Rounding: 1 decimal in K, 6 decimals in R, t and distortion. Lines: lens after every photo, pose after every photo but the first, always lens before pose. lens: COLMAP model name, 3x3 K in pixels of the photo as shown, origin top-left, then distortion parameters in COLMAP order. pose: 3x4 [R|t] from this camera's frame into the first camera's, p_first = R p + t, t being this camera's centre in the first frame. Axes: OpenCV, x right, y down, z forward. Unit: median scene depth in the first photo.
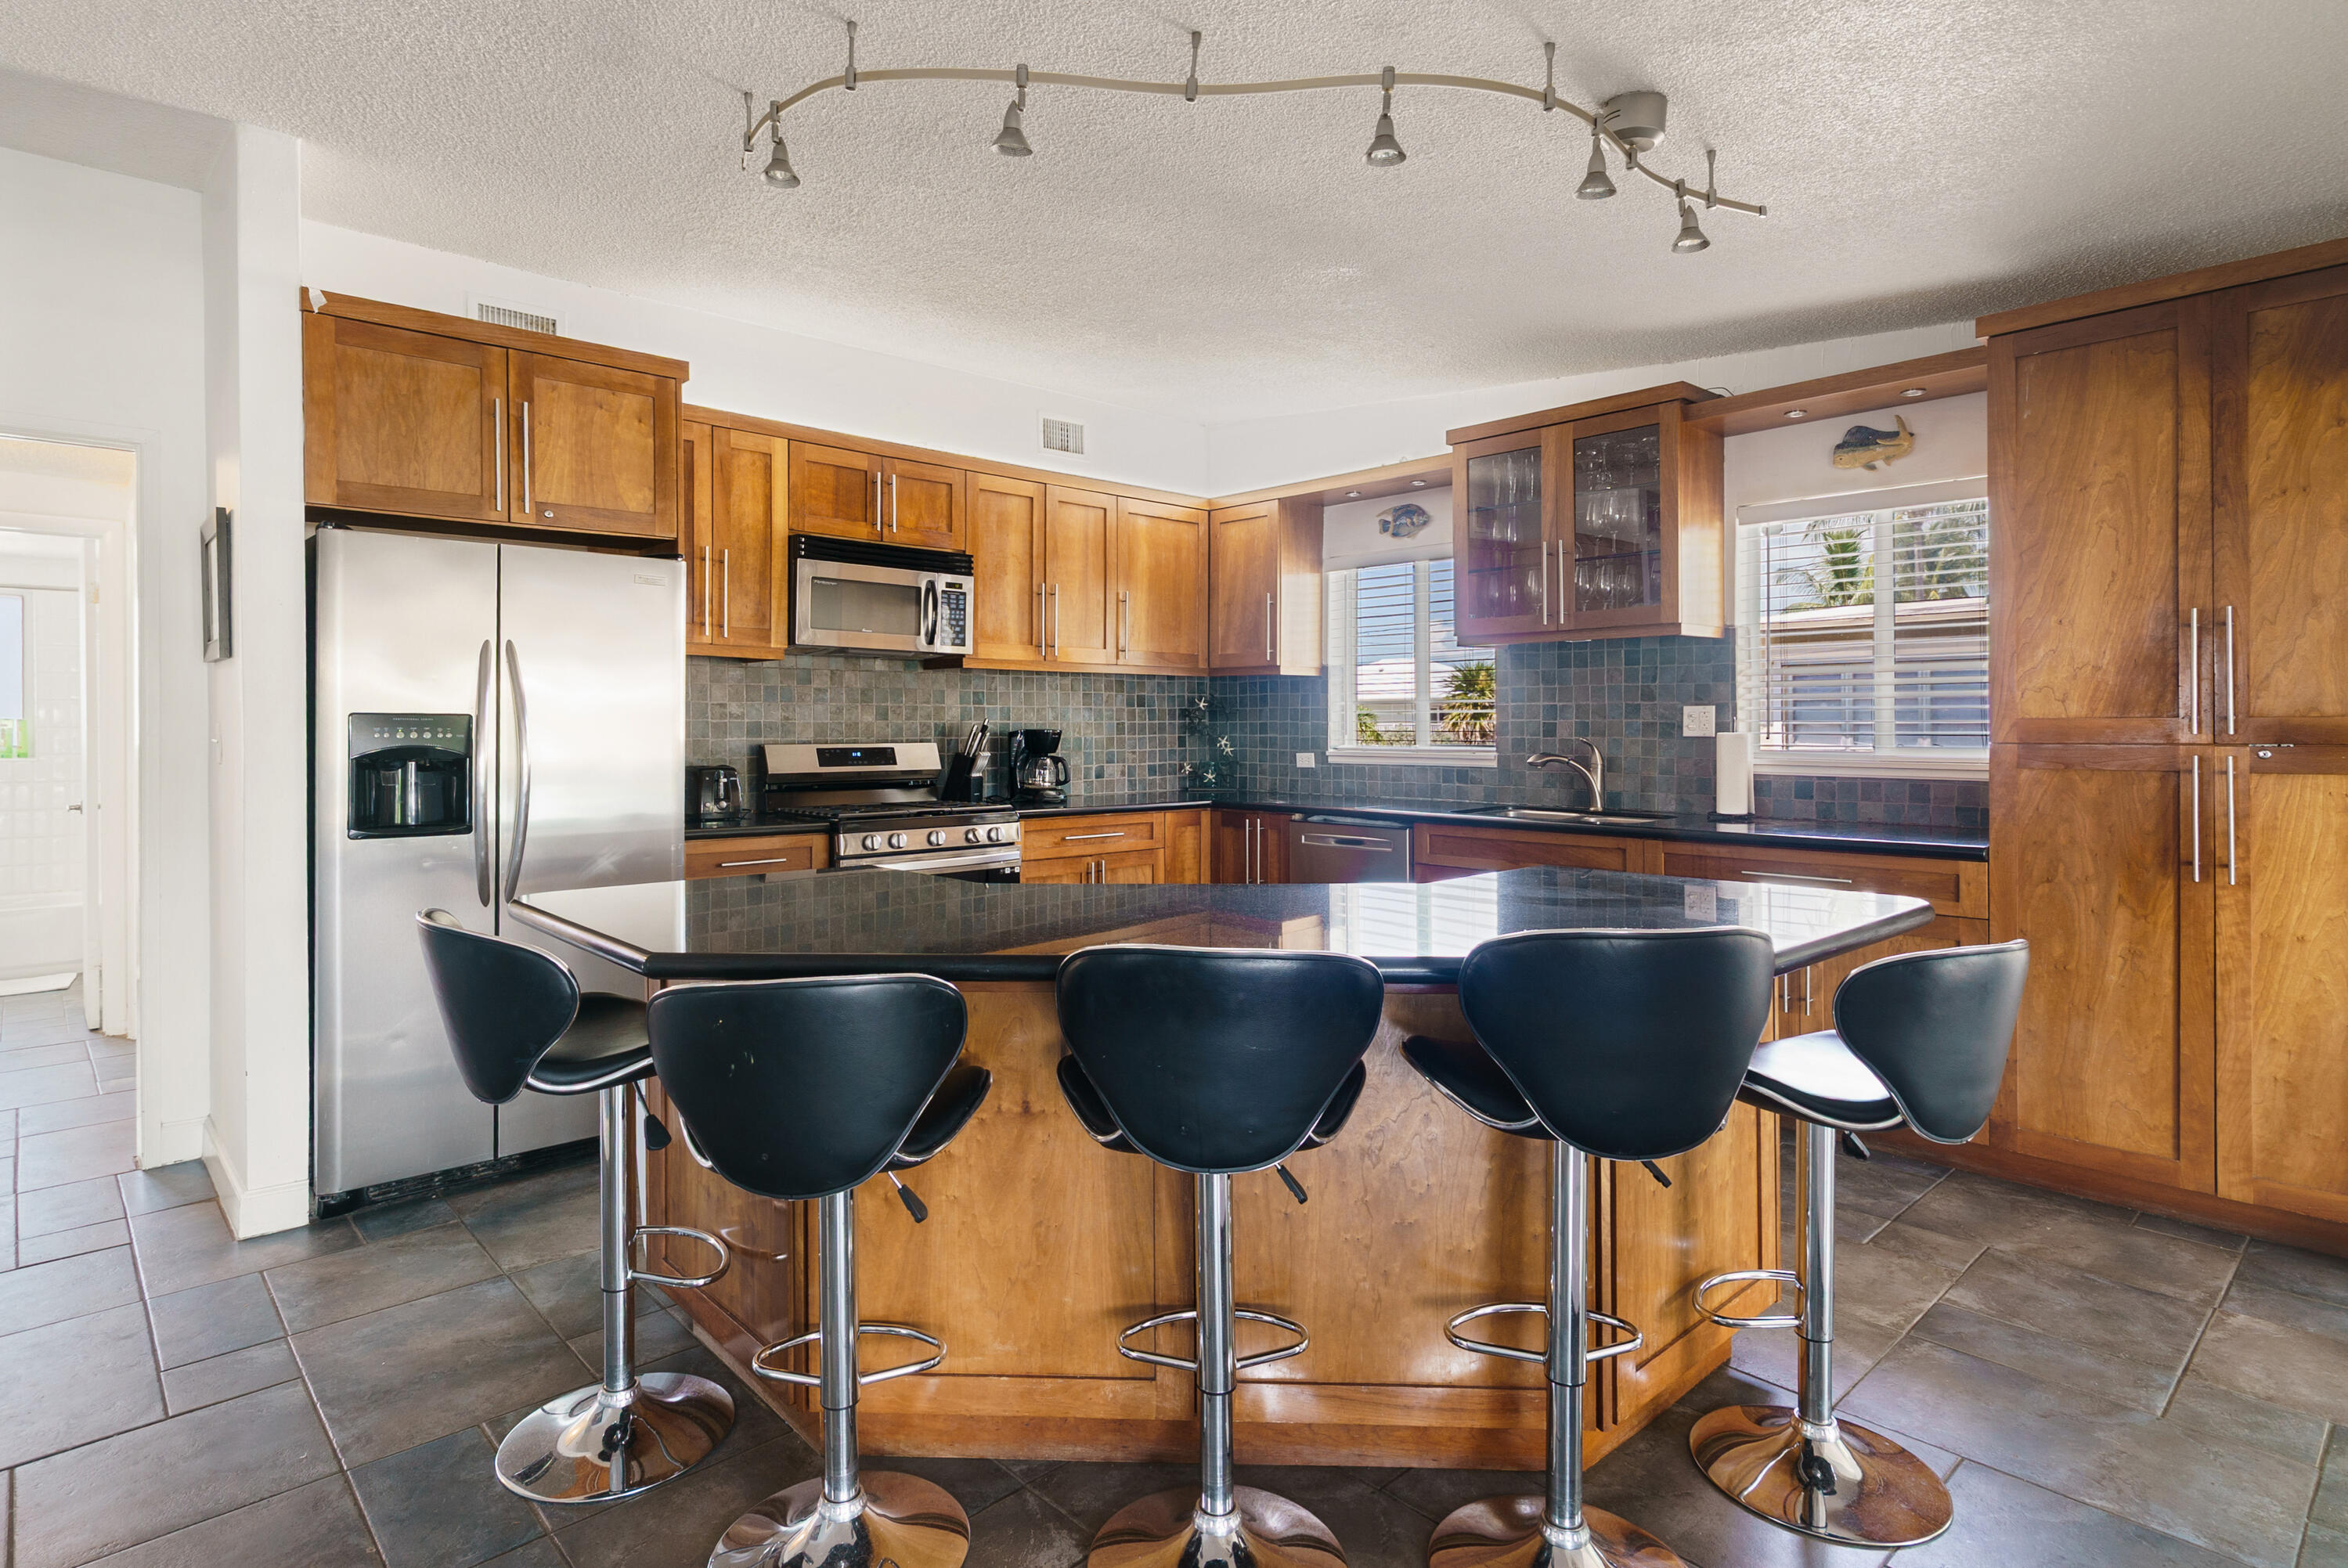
lens RADIAL K [[1227.5, 0, 1160.3], [0, 1227.5, 727.6], [0, 0, 1]] dist [0.001211, 0.000695]
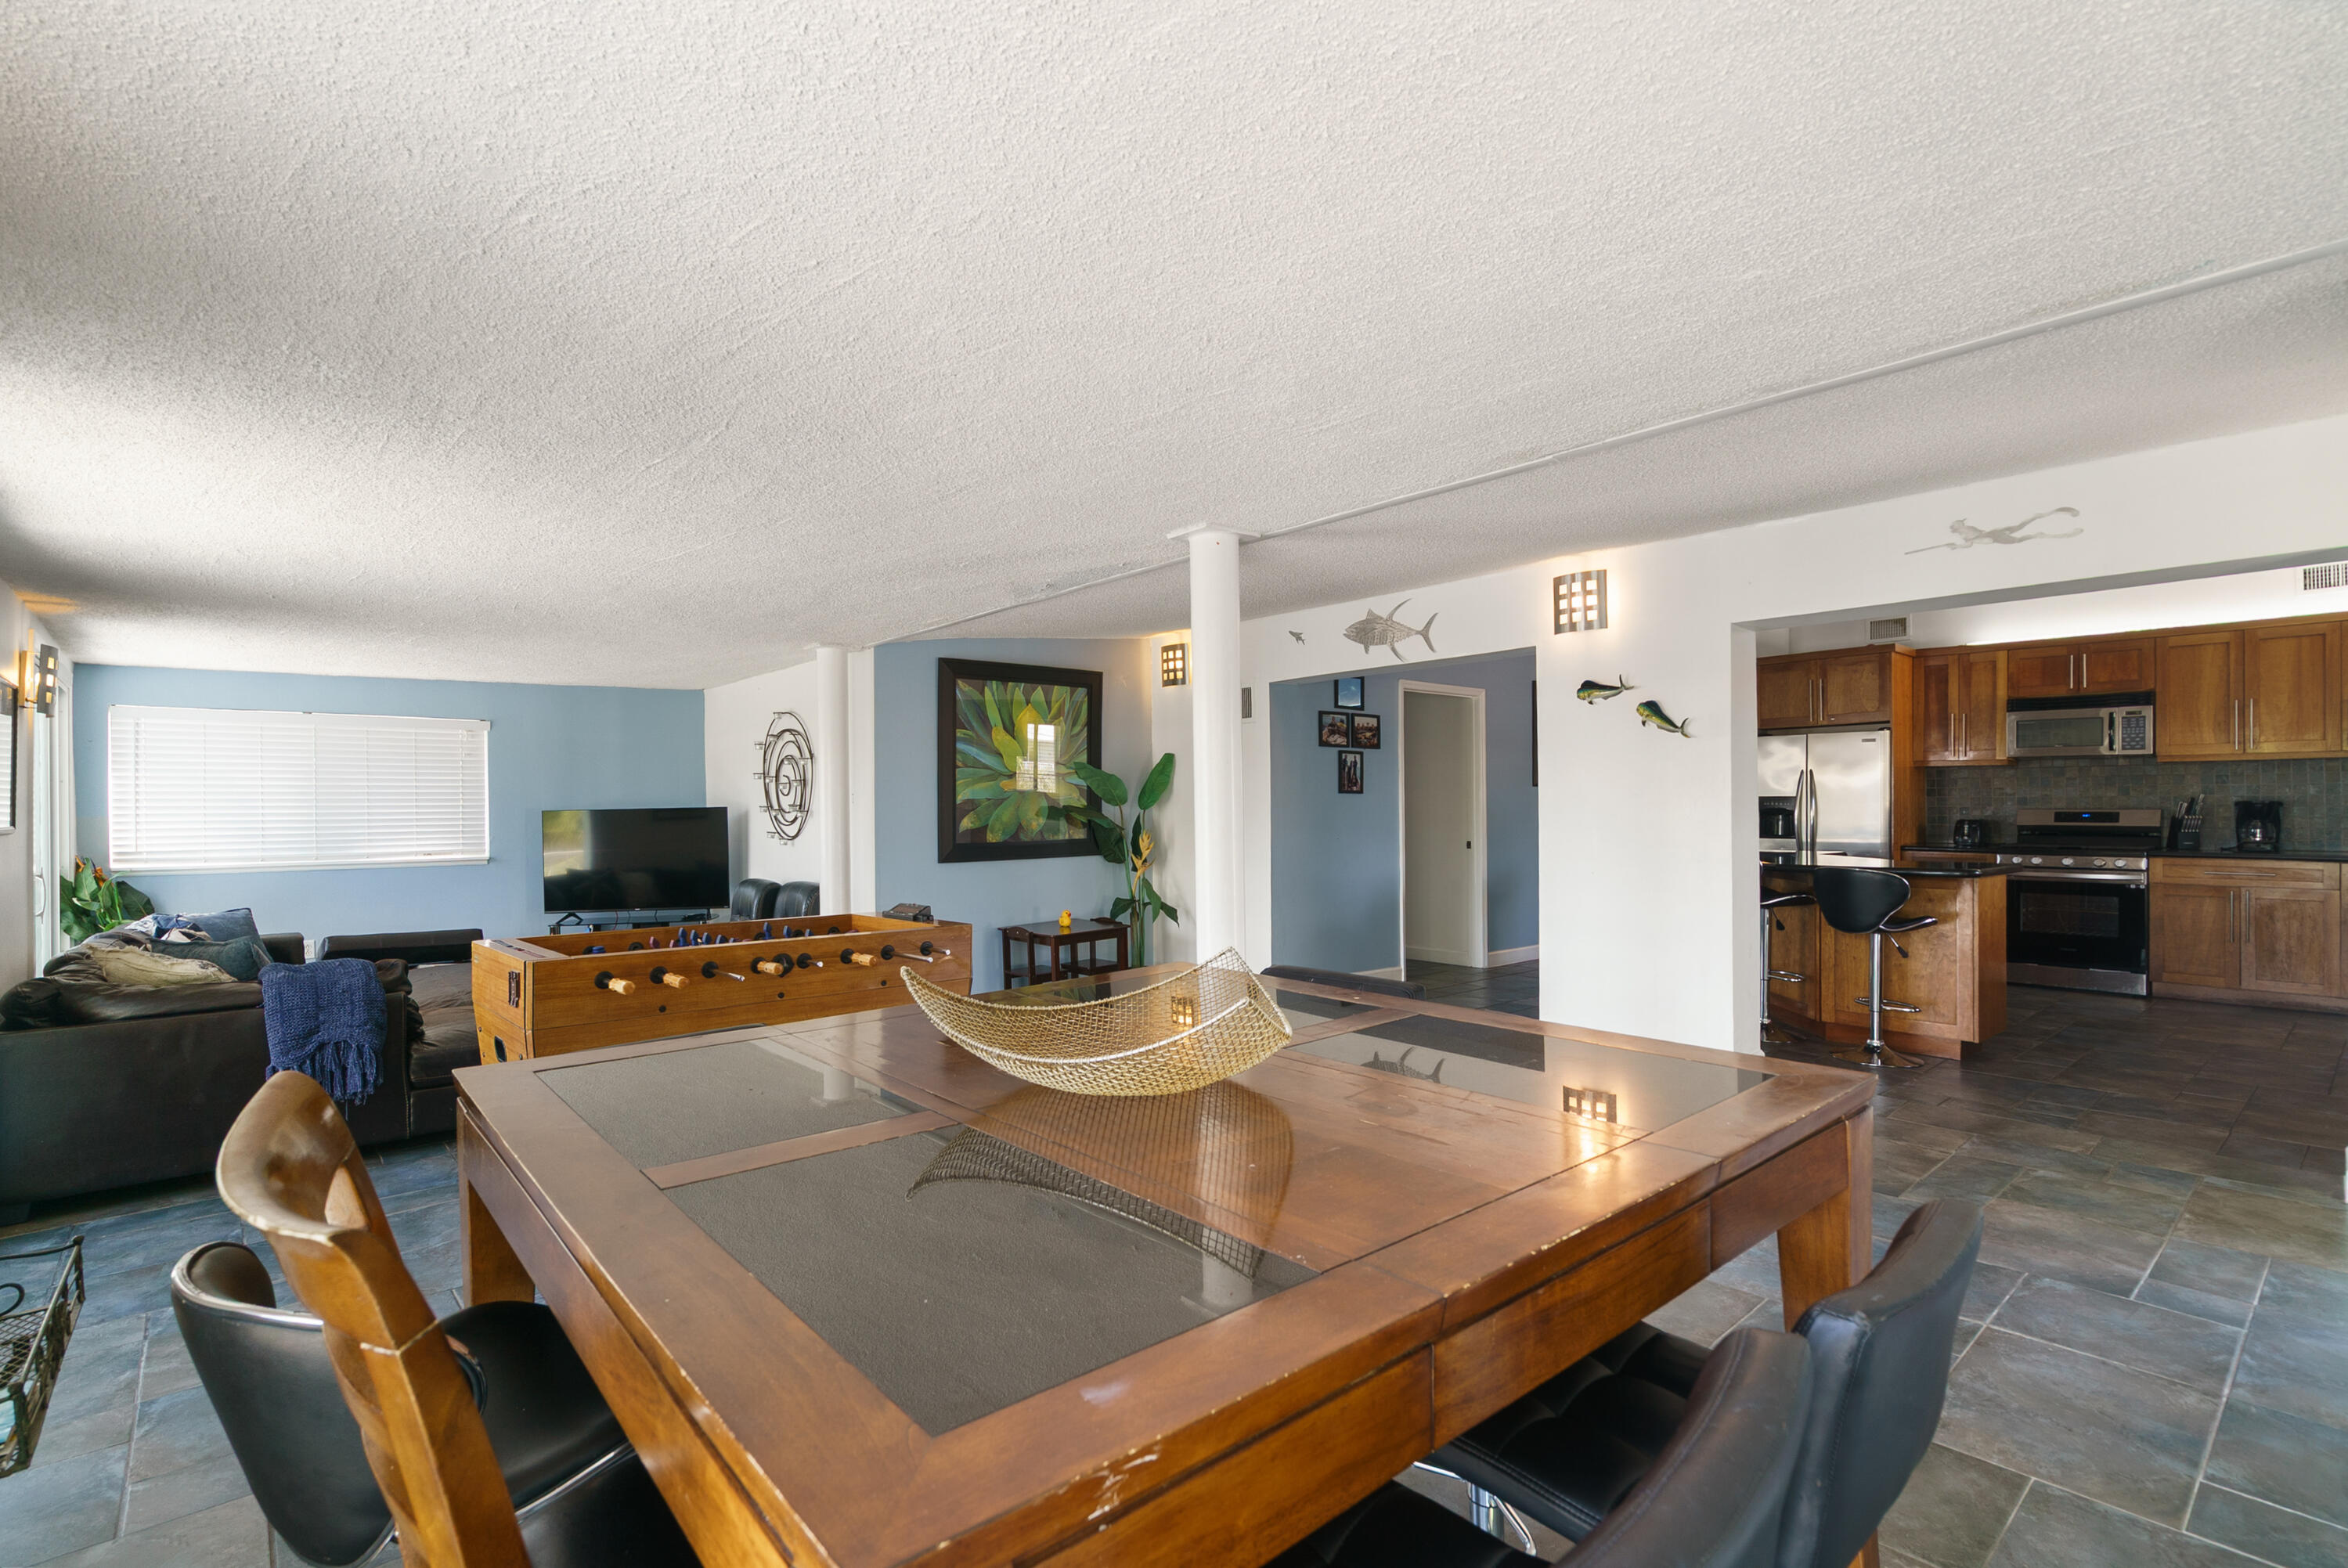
lens RADIAL K [[1073.9, 0, 1171.1], [0, 1073.9, 812.9], [0, 0, 1]] dist [-0.006798, 0.000142]
pose [[-0.031048, 0.006381, -0.999498, 1.460028], [0.002468, 0.999977, 0.006307, 0.006042], [0.999515, -0.002271, -0.031063, -0.268780]]
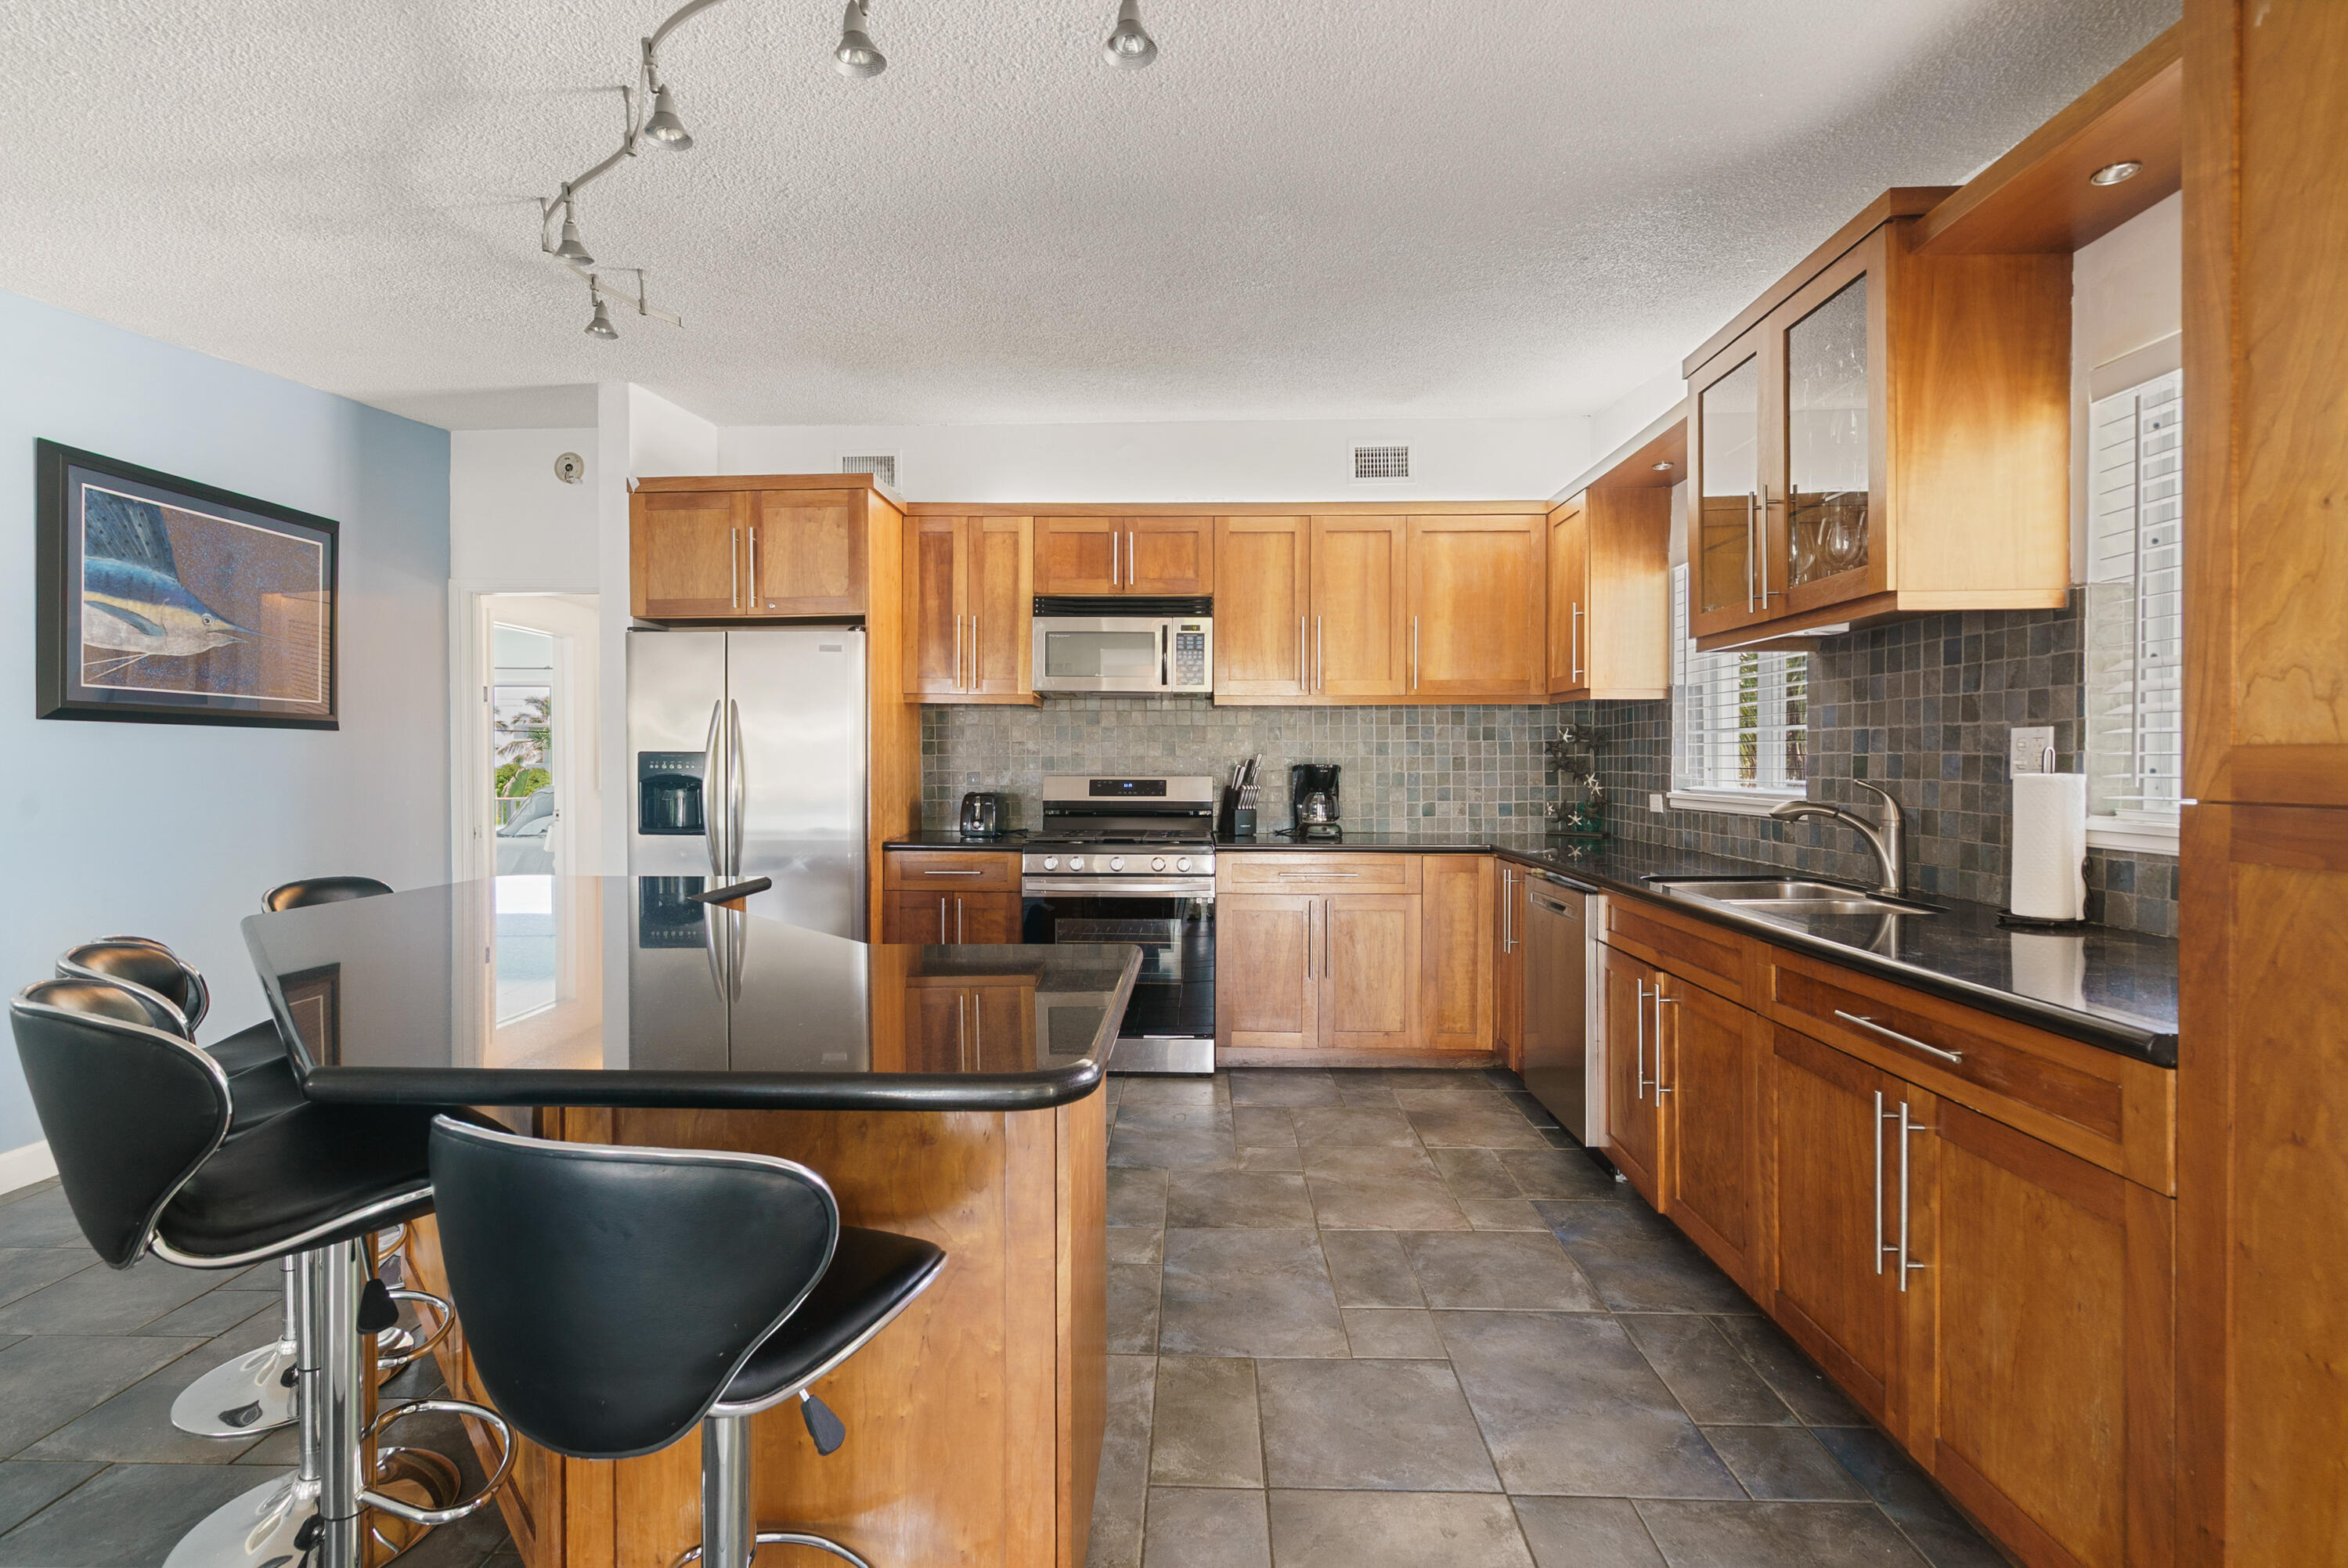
lens RADIAL K [[1080.3, 0, 1153.3], [0, 1080.3, 759.8], [0, 0, 1]] dist [-0.003107, -0.000183]
pose [[0.710672, 0.000305, -0.703523, 0.523840], [-0.001816, 0.999997, -0.001401, -0.000661], [0.703521, 0.002273, 0.710671, 0.354844]]
